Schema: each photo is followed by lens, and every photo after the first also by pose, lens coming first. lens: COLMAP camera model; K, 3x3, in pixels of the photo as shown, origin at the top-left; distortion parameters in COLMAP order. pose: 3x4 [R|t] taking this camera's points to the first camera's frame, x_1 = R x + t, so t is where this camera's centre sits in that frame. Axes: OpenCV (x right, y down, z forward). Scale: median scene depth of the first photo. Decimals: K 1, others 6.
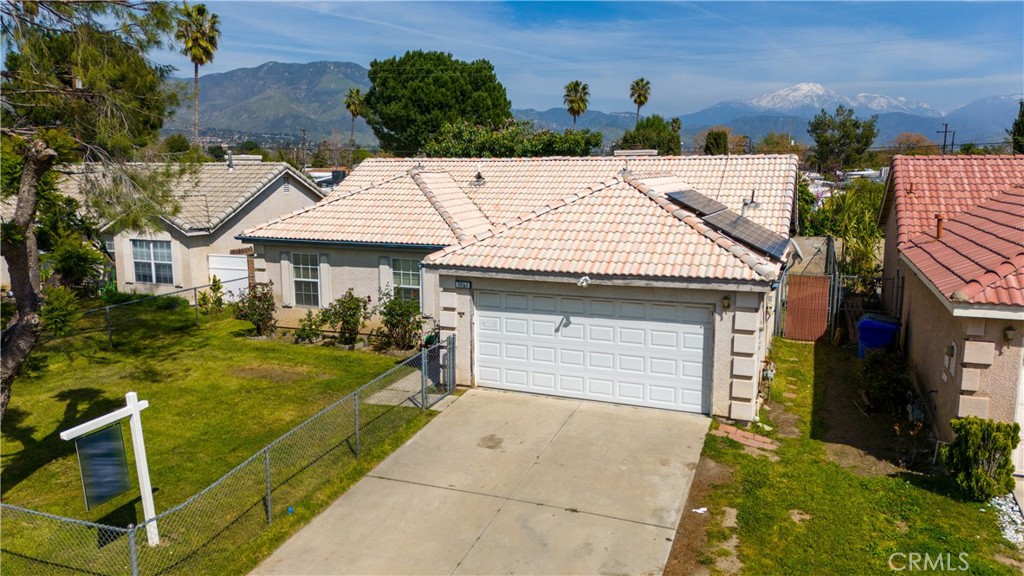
lens RADIAL K [[749.1, 0, 514.4], [0, 749.1, 285.4], [0, 0, 1]] dist [0.080312, -0.079062]
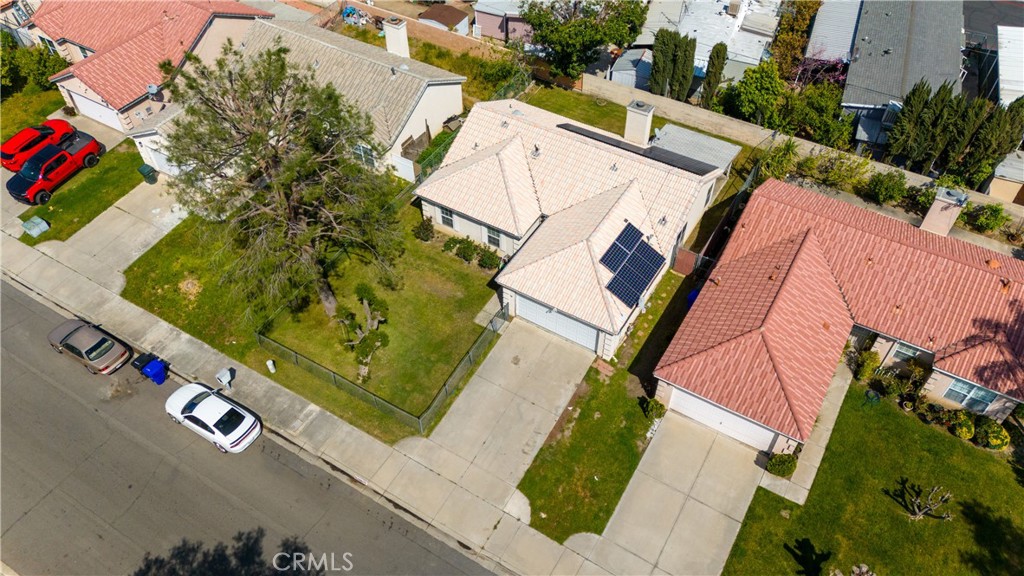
lens RADIAL K [[749.1, 0, 514.4], [0, 749.1, 285.4], [0, 0, 1]] dist [0.080312, -0.079062]
pose [[0.986425, 0.118790, -0.113382, 0.239545], [-0.022280, 0.780877, 0.624288, -1.701288], [0.162697, -0.613287, 0.772923, -0.998541]]
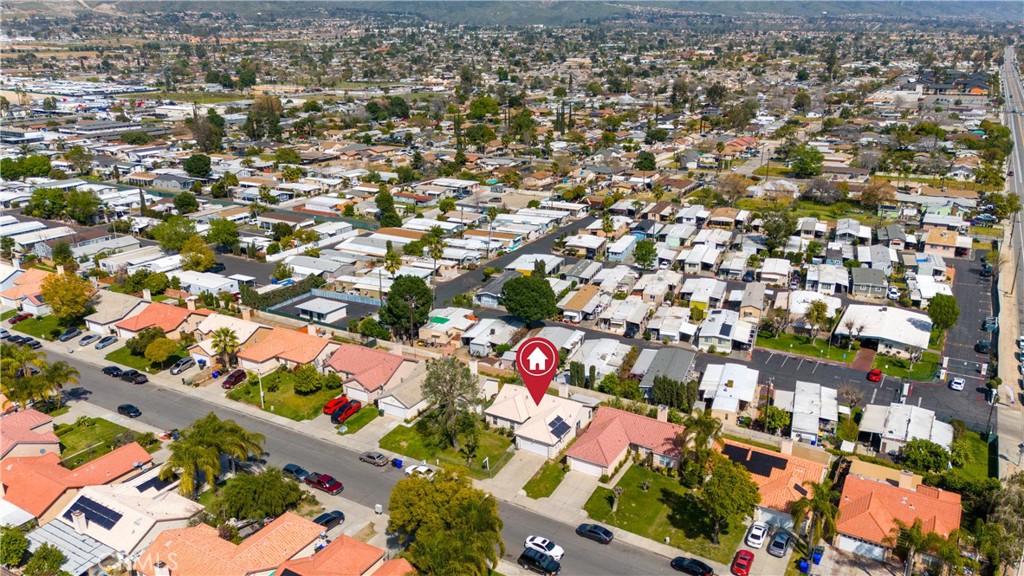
lens RADIAL K [[749.1, 0, 514.4], [0, 749.1, 285.4], [0, 0, 1]] dist [0.080312, -0.079062]
pose [[0.987765, 0.044747, -0.149393, 1.002470], [-0.019802, 0.986185, 0.164460, -2.912806], [0.154689, -0.159490, 0.975005, -6.502361]]
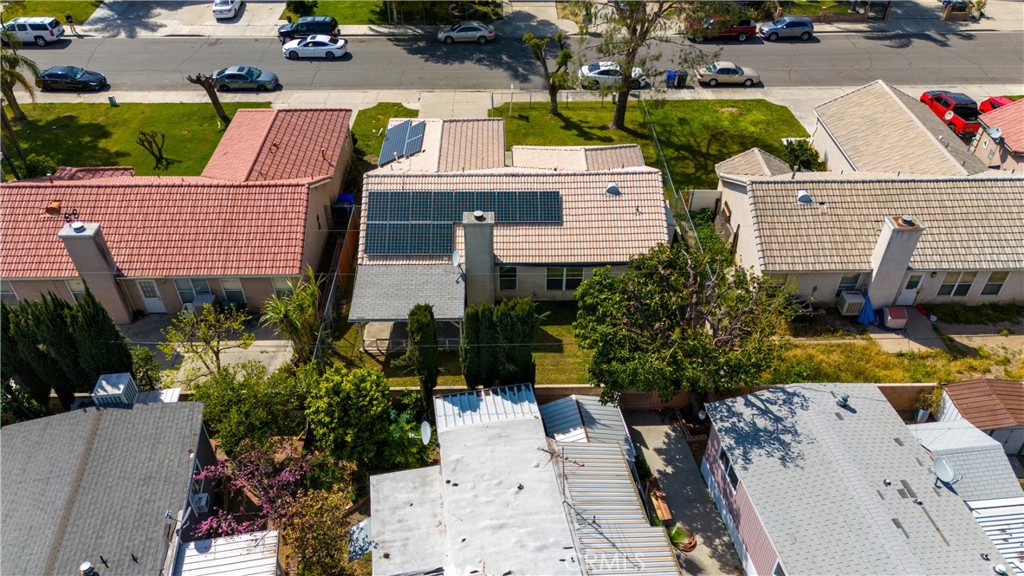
lens RADIAL K [[749.1, 0, 514.4], [0, 749.1, 285.4], [0, 0, 1]] dist [0.080312, -0.079062]
pose [[-0.921041, 0.249527, -0.299032, 0.918504], [-0.058762, 0.669976, 0.740053, -1.927630], [0.385007, 0.699191, -0.602413, 3.278712]]
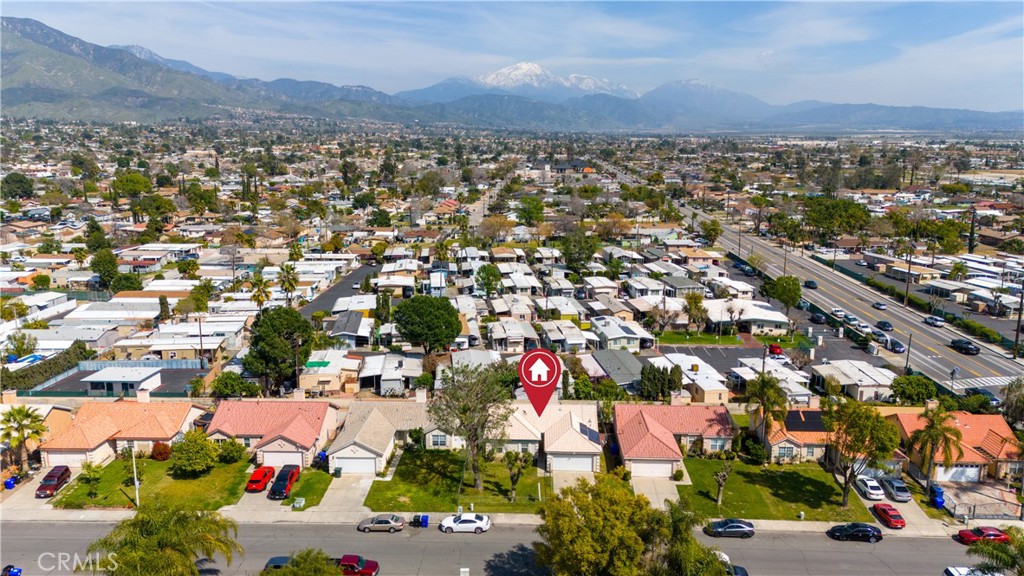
lens RADIAL K [[749.1, 0, 514.4], [0, 749.1, 285.4], [0, 0, 1]] dist [0.080312, -0.079062]
pose [[0.941532, -0.061427, 0.331277, -2.395963], [0.049801, 0.997812, 0.043480, -1.718044], [-0.333223, -0.024440, 0.942531, -4.781360]]
